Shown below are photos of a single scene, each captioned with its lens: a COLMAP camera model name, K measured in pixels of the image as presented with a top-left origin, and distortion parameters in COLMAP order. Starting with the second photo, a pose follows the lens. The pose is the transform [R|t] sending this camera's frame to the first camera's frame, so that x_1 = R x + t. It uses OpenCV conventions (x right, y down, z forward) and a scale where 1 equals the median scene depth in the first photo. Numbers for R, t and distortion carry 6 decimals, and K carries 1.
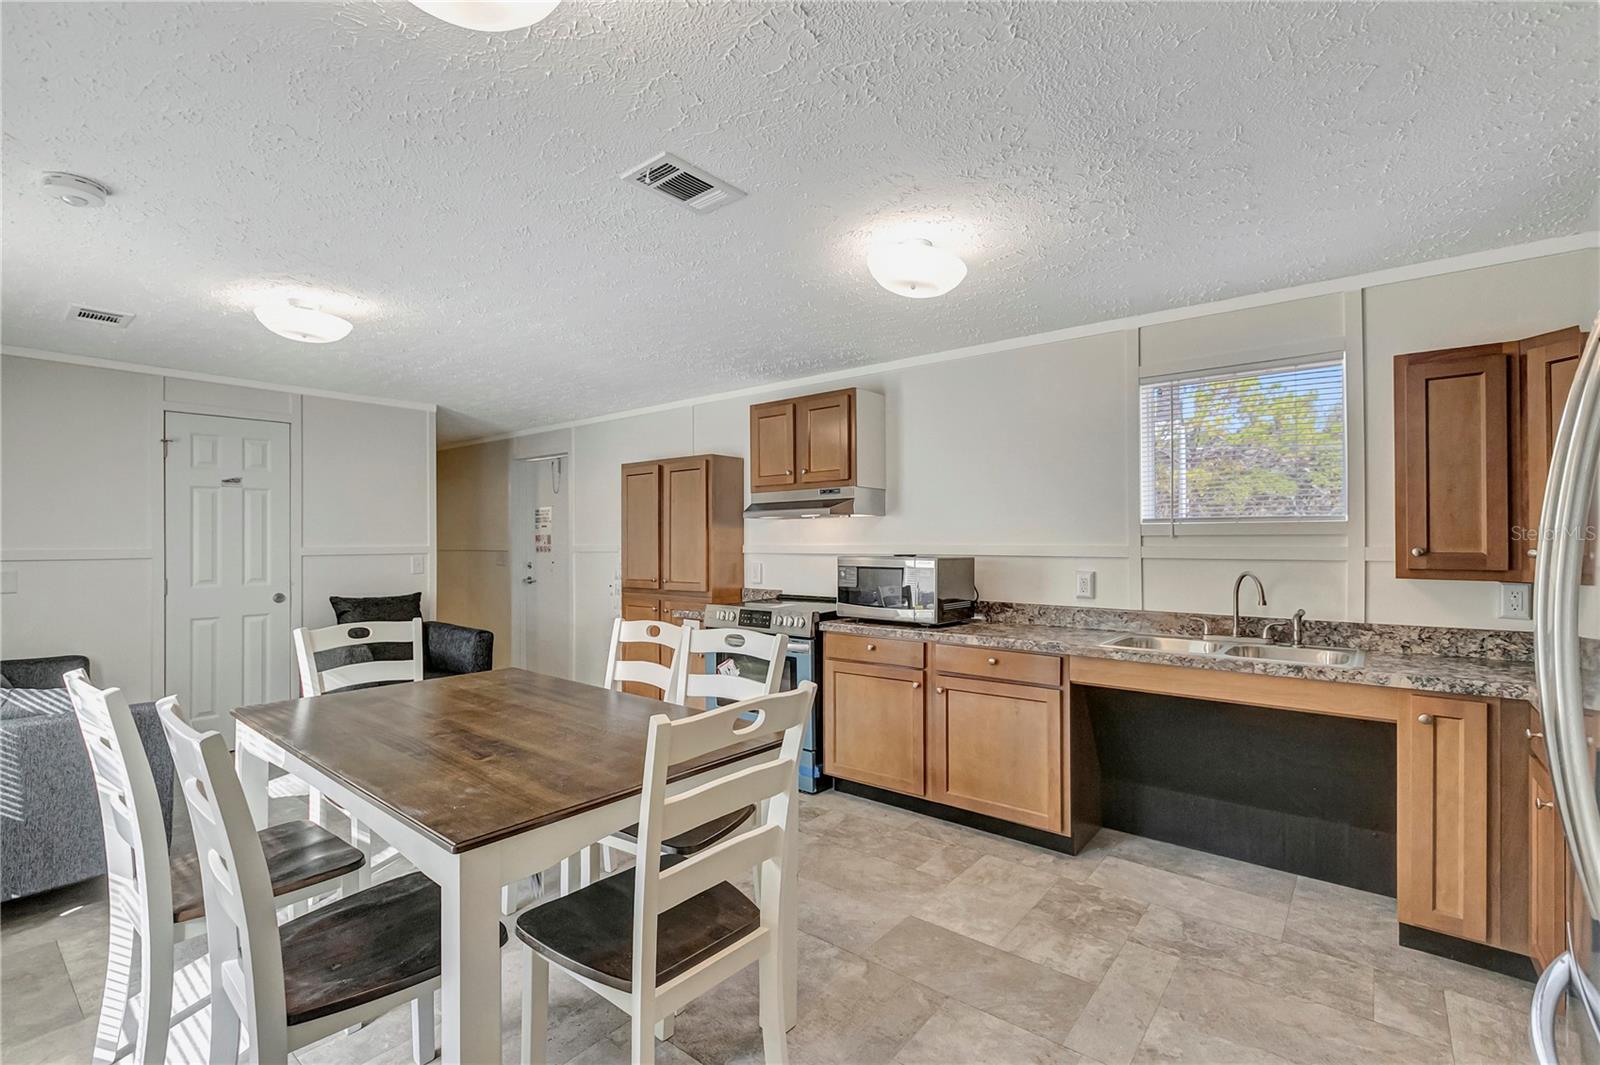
lens RADIAL K [[717.7, 0, 769.6], [0, 717.7, 533.5], [0, 0, 1]] dist [-0.000736, -0.000125]
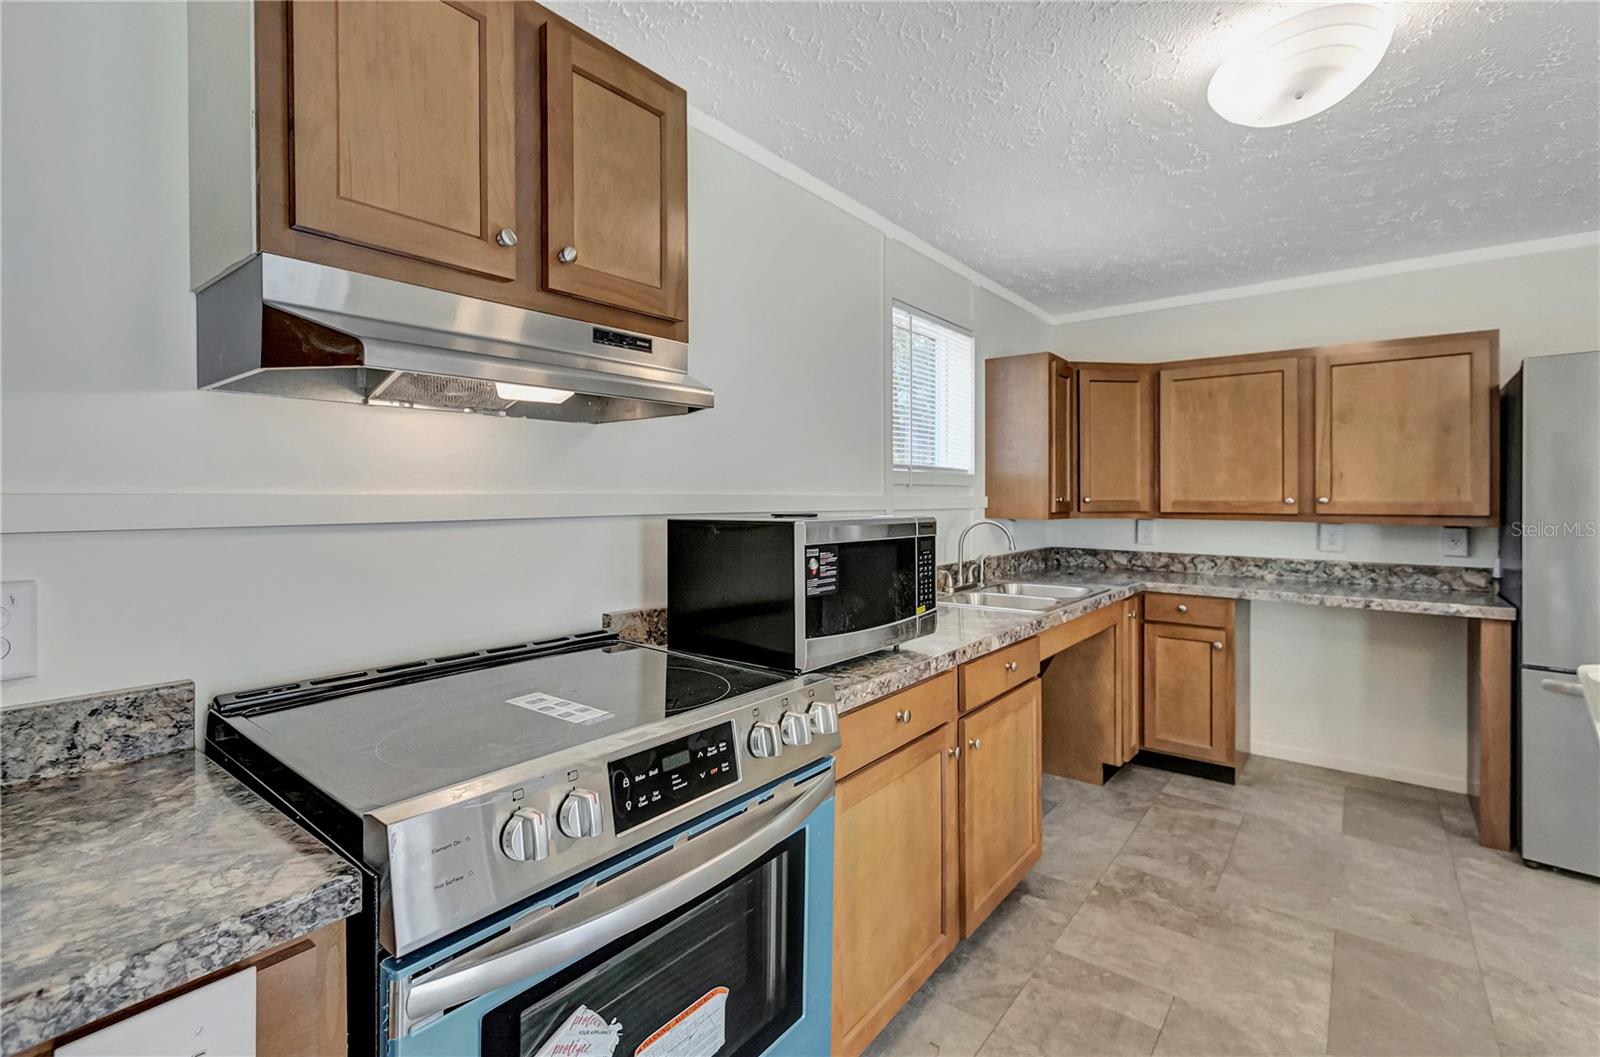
lens RADIAL K [[724.3, 0, 800.3], [0, 724.3, 495.3], [0, 0, 1]] dist [-0.000401, 0.000003]
pose [[-0.037725, 0.003317, 0.999283, -0.314593], [-0.012315, 0.999917, -0.003784, 0.019830], [-0.999212, -0.012449, -0.037681, 1.061108]]
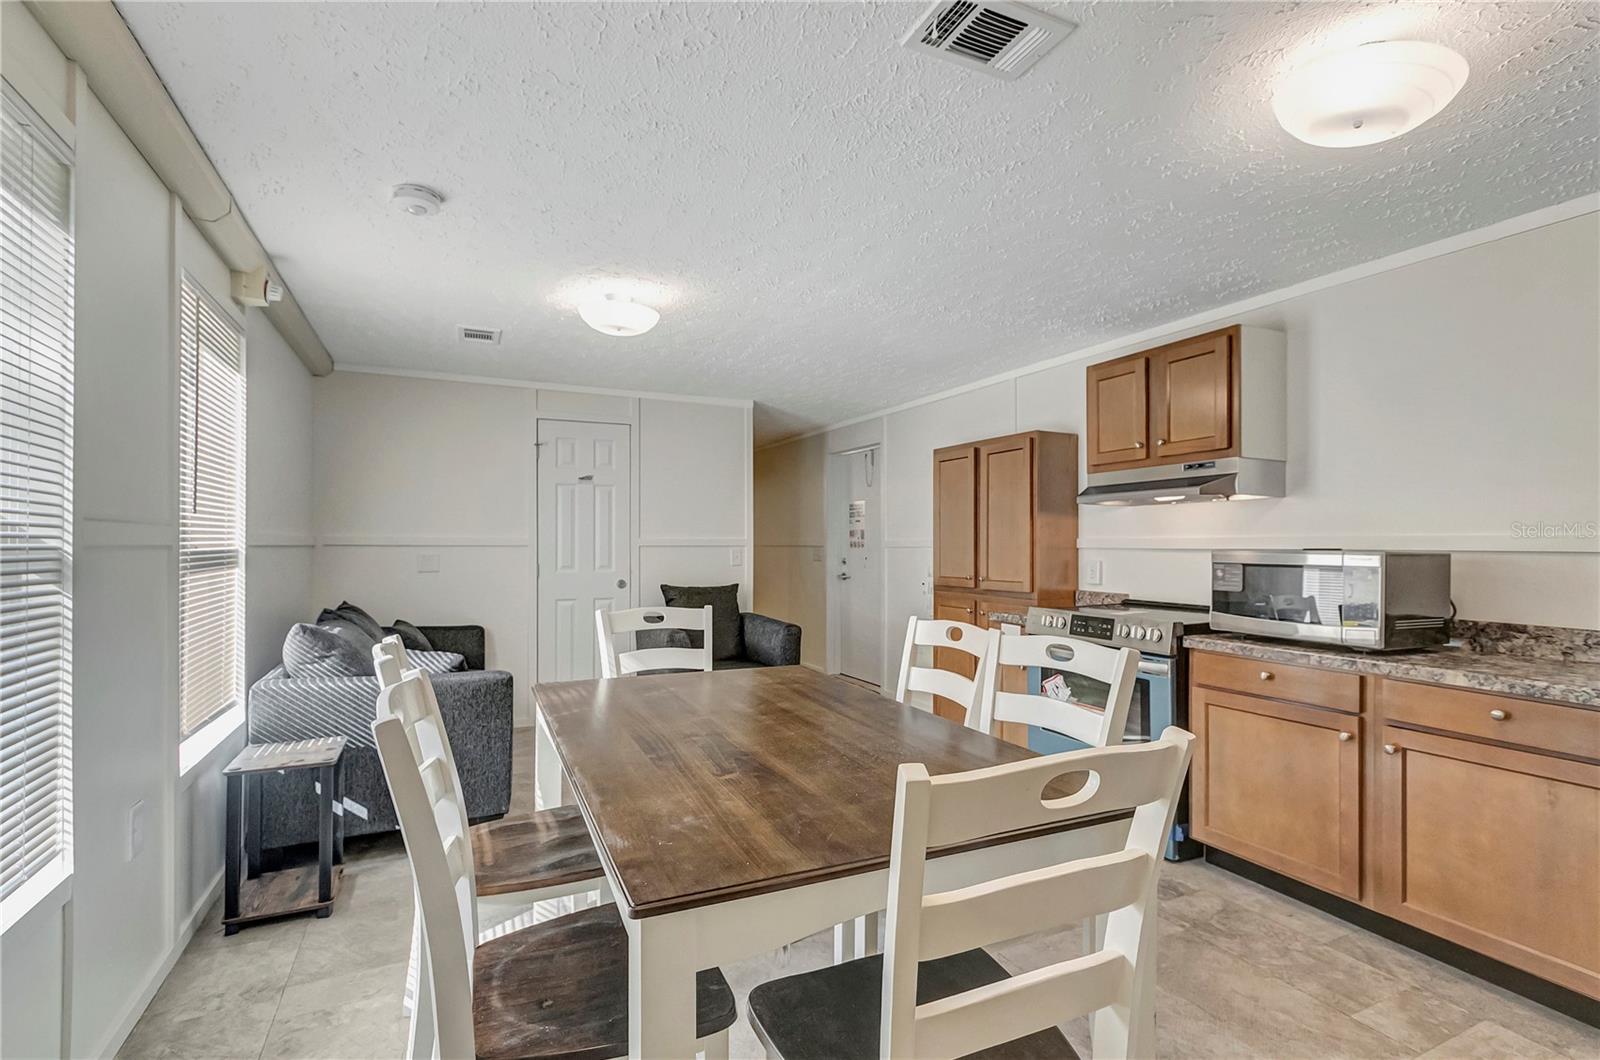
lens RADIAL K [[713.9, 0, 783.9], [0, 713.9, 536.0], [0, 0, 1]] dist [-0.001139, -0.000563]
pose [[0.907995, 0.003295, -0.418968, 0.001261], [-0.003876, 0.999992, -0.000537, 0.020603], [0.418963, 0.002111, 0.908001, 0.144337]]
